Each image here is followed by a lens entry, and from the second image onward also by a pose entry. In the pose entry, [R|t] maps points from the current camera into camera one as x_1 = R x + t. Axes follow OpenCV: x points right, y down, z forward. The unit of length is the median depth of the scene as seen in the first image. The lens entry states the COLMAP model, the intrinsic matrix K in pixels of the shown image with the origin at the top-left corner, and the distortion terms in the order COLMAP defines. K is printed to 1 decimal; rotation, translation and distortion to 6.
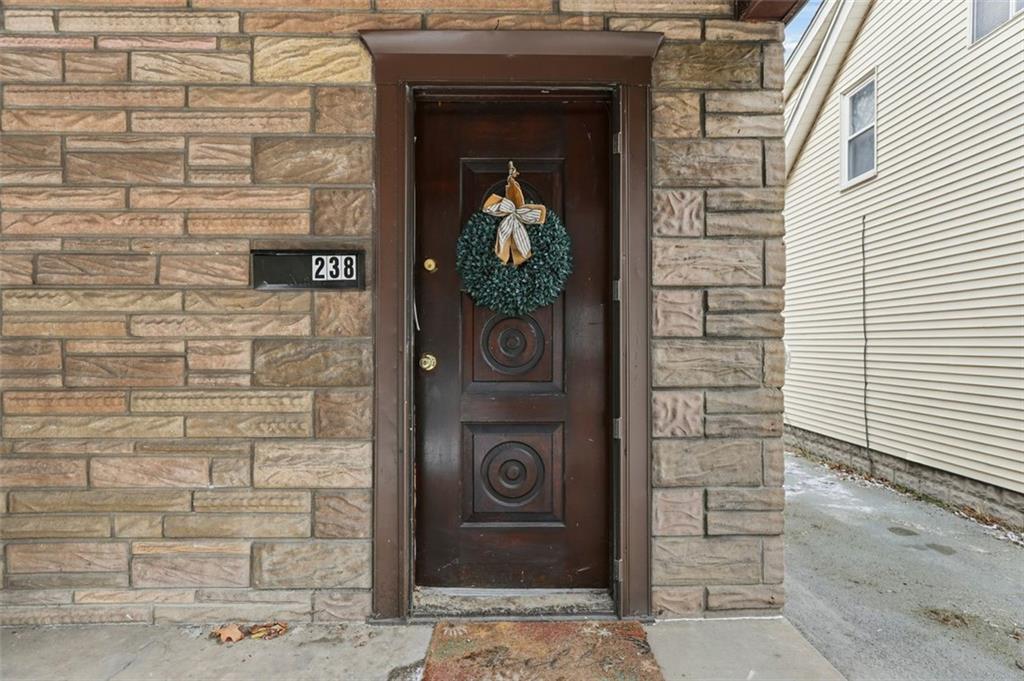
lens RADIAL K [[474.7, 0, 514.1], [0, 474.7, 336.4], [0, 0, 1]] dist [-0.028898, 0.007369]
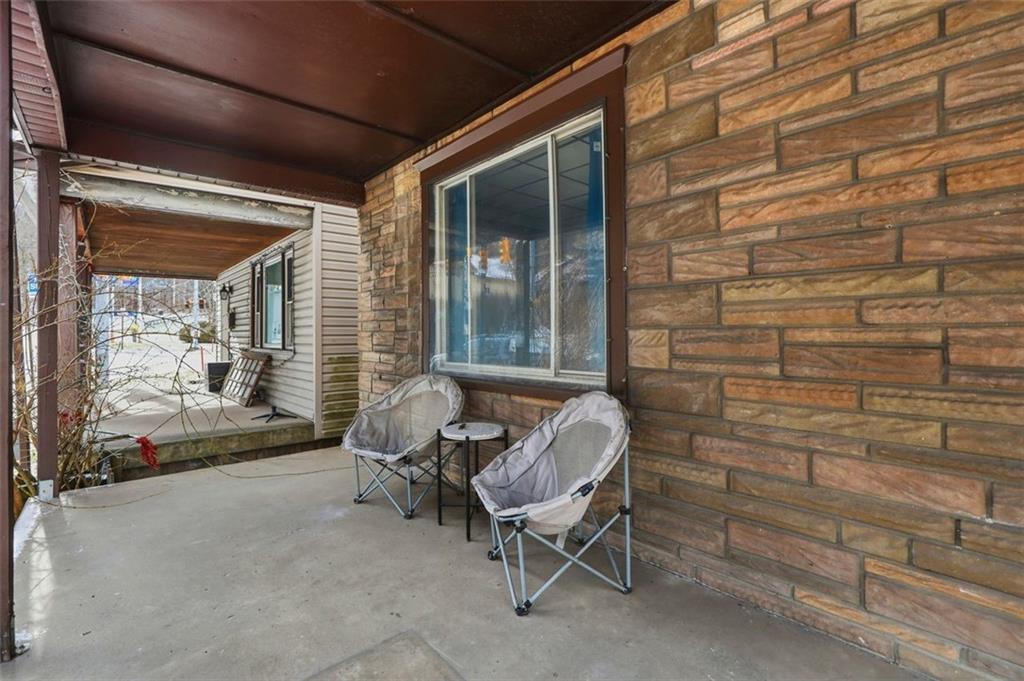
lens RADIAL K [[474.7, 0, 514.1], [0, 474.7, 336.4], [0, 0, 1]] dist [-0.028898, 0.007369]
pose [[0.635667, 0.008177, -0.771920, -0.556406], [-0.001680, 0.999956, 0.009209, 0.016323], [0.771961, -0.004557, 0.635653, -0.072646]]
